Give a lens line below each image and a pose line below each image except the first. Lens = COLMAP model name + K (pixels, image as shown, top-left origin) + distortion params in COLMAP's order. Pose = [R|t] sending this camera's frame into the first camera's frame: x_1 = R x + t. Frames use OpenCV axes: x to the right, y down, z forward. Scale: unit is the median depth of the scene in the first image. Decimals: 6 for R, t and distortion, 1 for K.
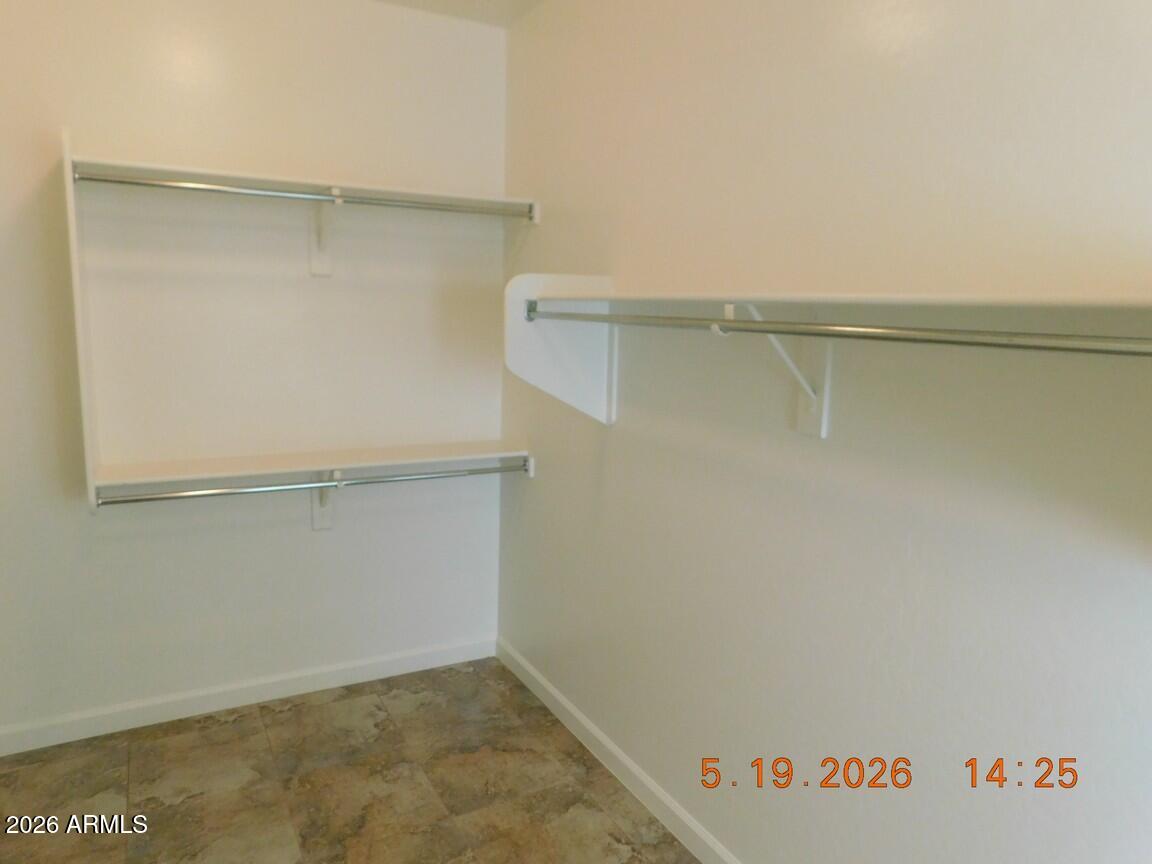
lens RADIAL K [[781.7, 0, 576.0], [0, 781.7, 432.0], [0, 0, 1]] dist [-0.050674, 0.058635]
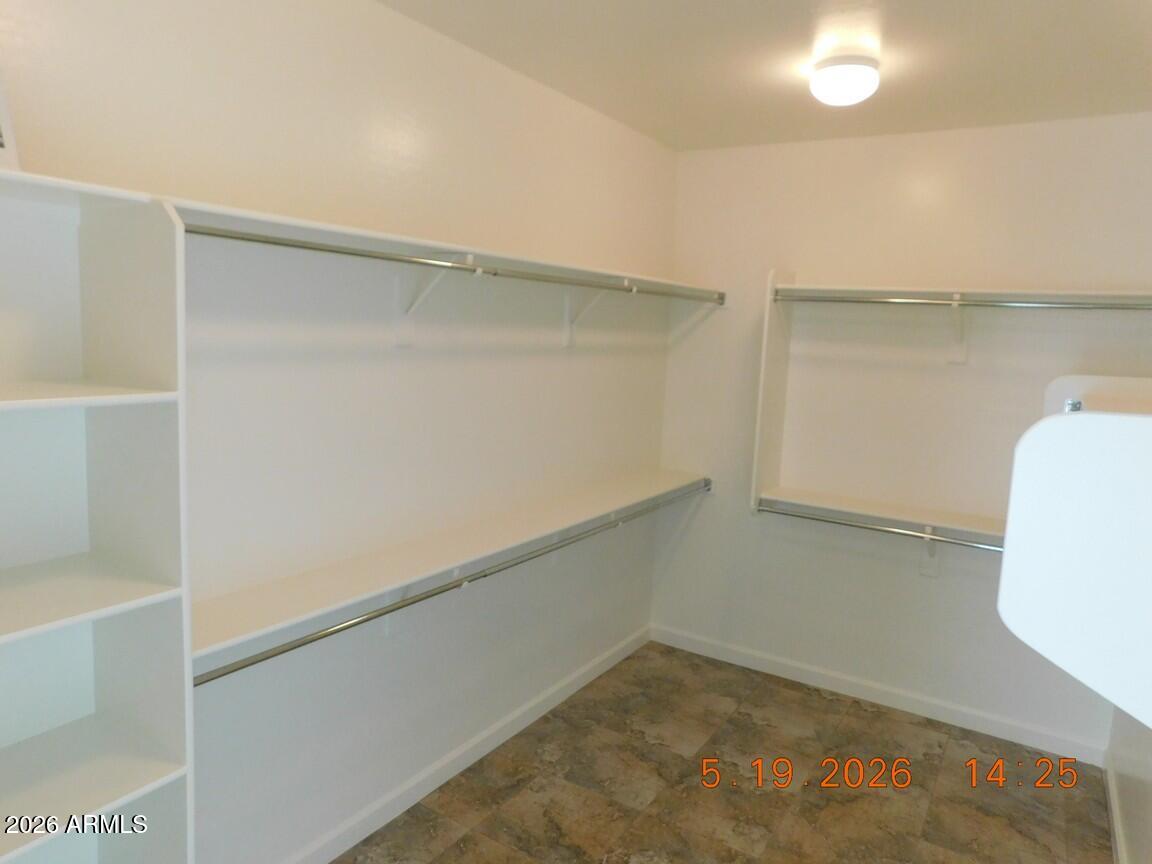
lens RADIAL K [[781.7, 0, 576.0], [0, 781.7, 432.0], [0, 0, 1]] dist [-0.050674, 0.058635]
pose [[0.483315, 0.112410, -0.868200, 0.452030], [-0.174237, 0.984233, 0.030437, -0.034562], [0.857932, 0.136562, 0.495281, -0.071354]]
